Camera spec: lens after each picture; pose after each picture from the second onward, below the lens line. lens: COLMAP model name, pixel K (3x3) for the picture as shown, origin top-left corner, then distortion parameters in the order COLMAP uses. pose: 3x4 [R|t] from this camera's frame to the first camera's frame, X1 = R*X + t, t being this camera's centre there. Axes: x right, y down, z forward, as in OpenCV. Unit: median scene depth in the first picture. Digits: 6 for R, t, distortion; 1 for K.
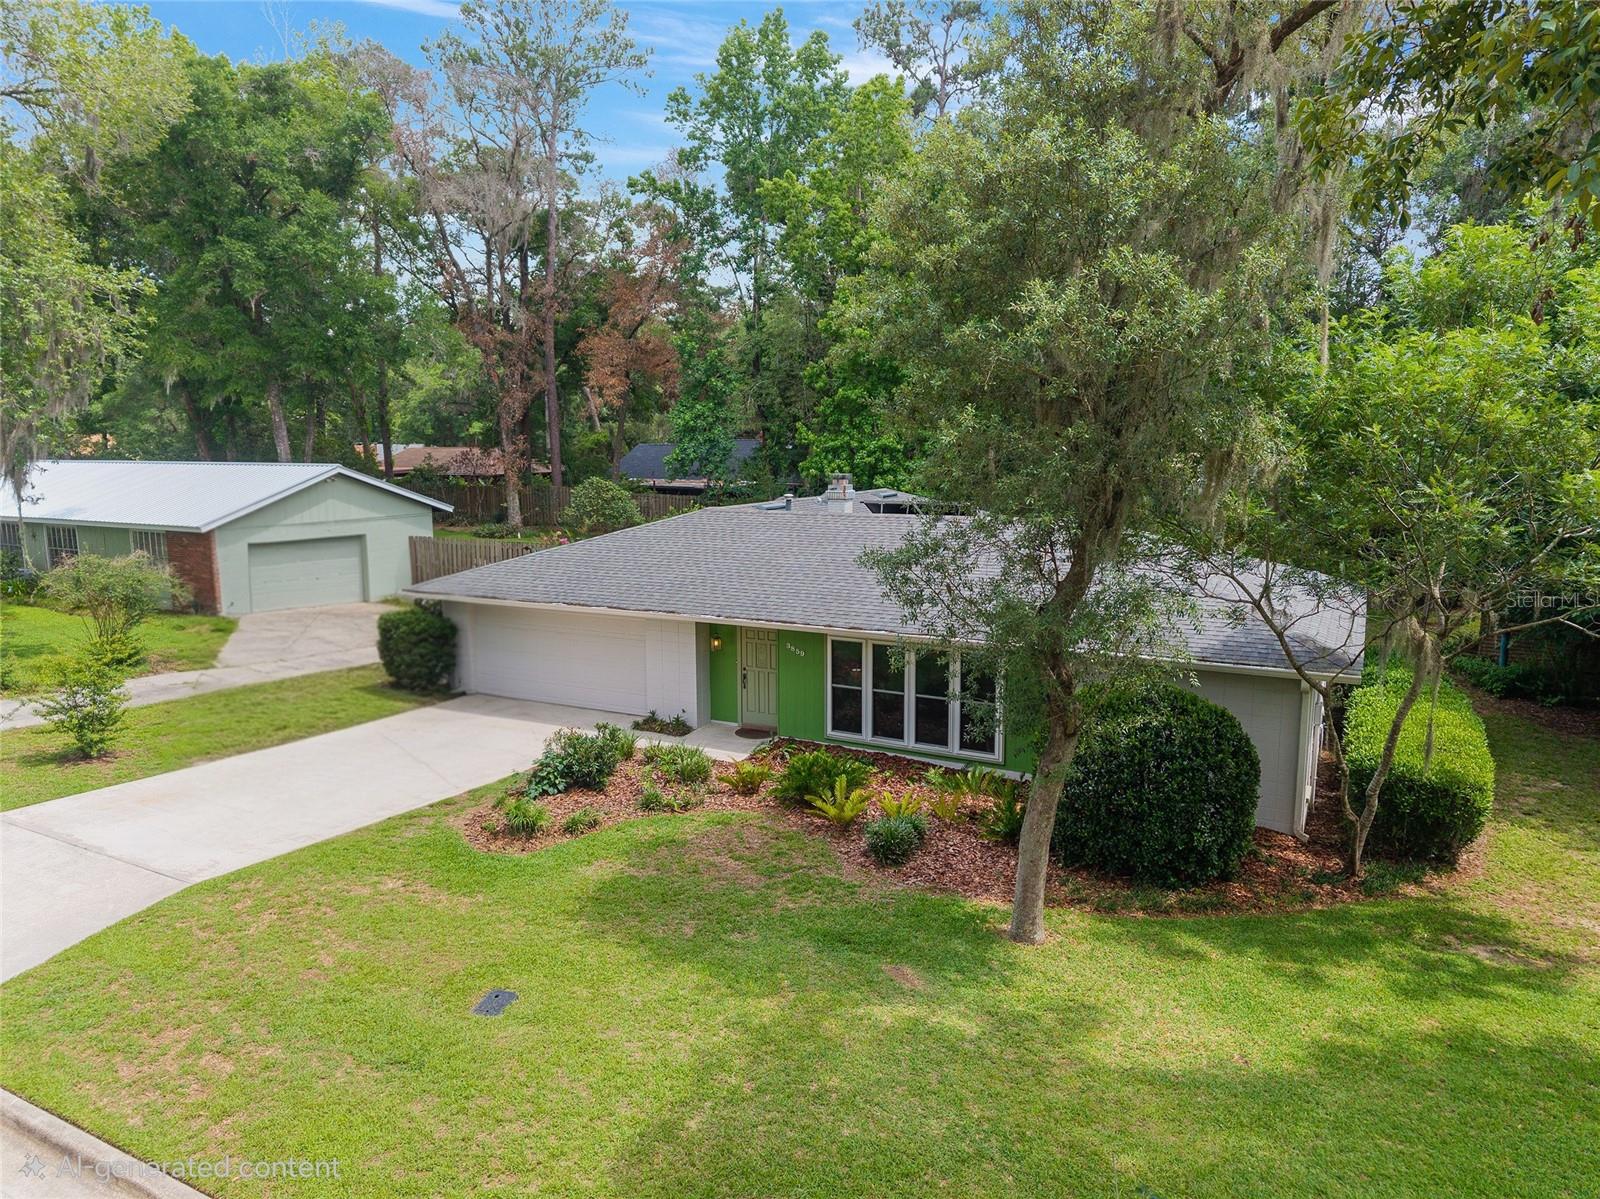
lens RADIAL K [[1080.1, 0, 809.2], [0, 1080.1, 620.3], [0, 0, 1]] dist [0.000402, -0.002184]
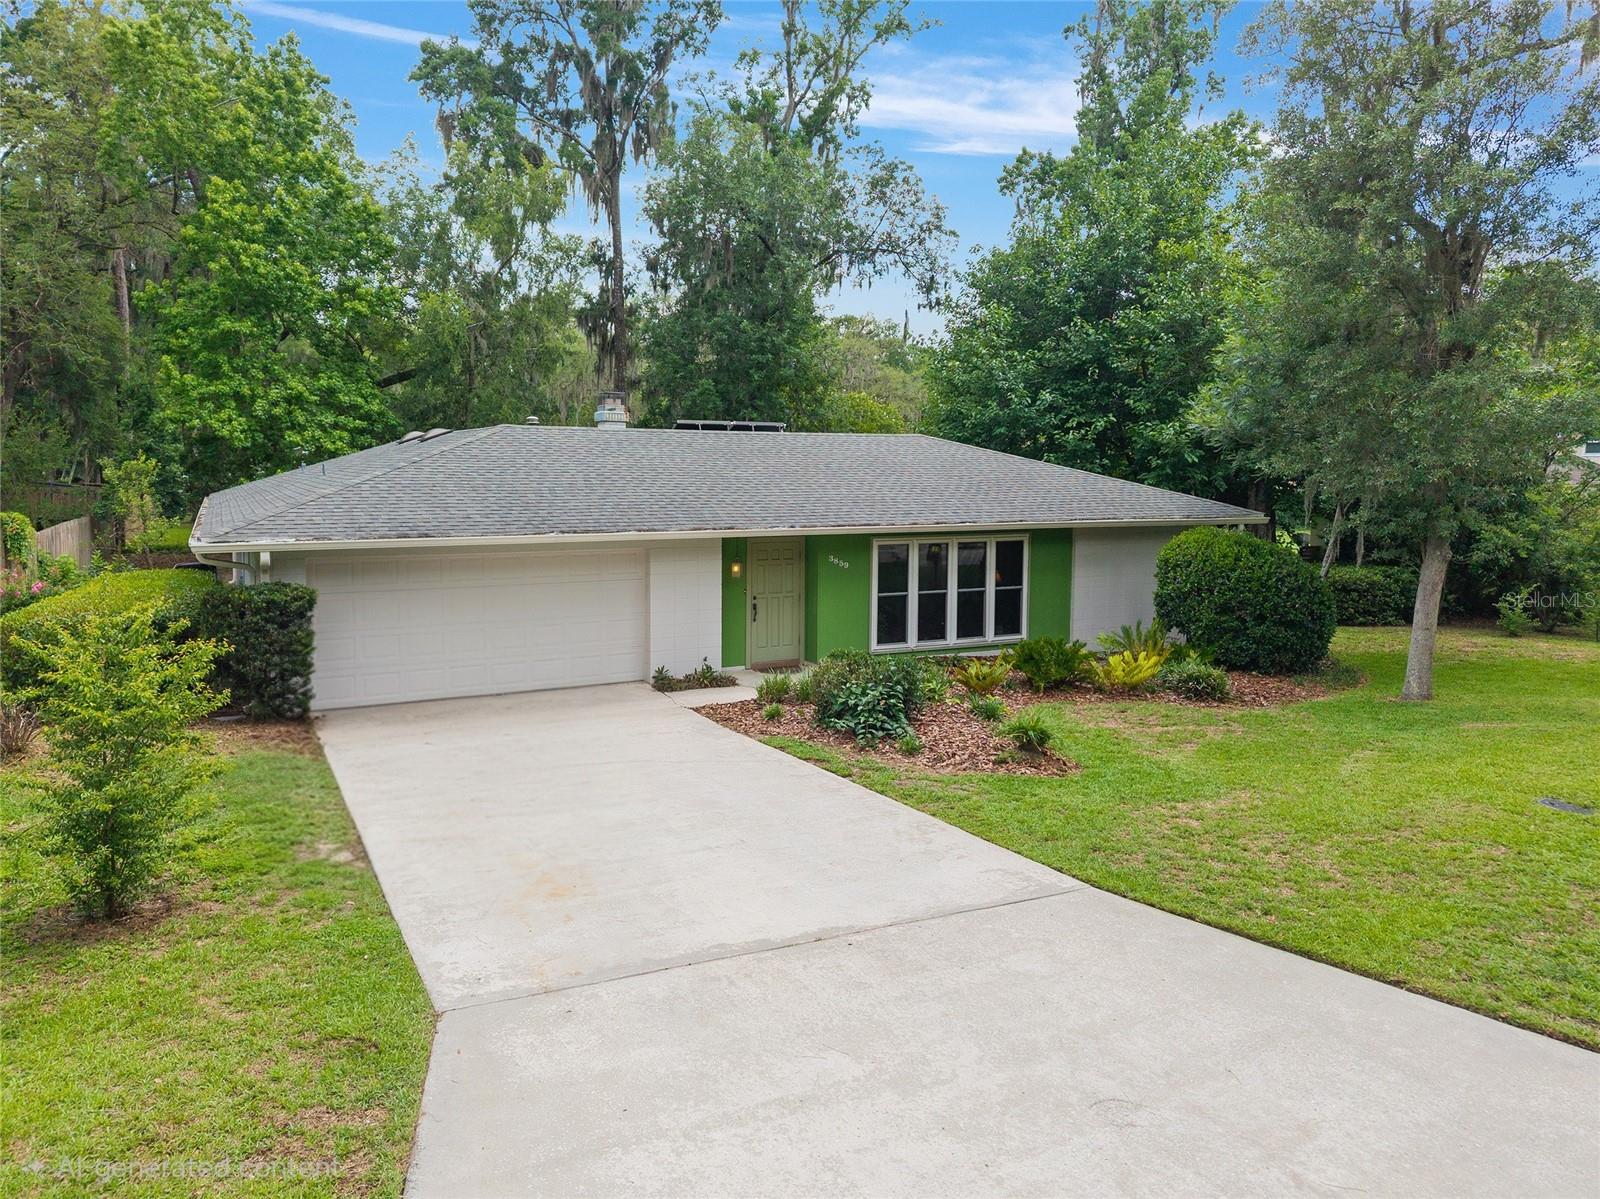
lens RADIAL K [[1115.3, 0, 777.4], [0, 1115.3, 536.4], [0, 0, 1]] dist [0.010307, -0.004314]
pose [[0.578863, -0.046011, 0.814126, -0.817806], [0.131792, 0.990559, -0.037725, 0.037653], [-0.804704, 0.129133, 0.579462, 0.532970]]
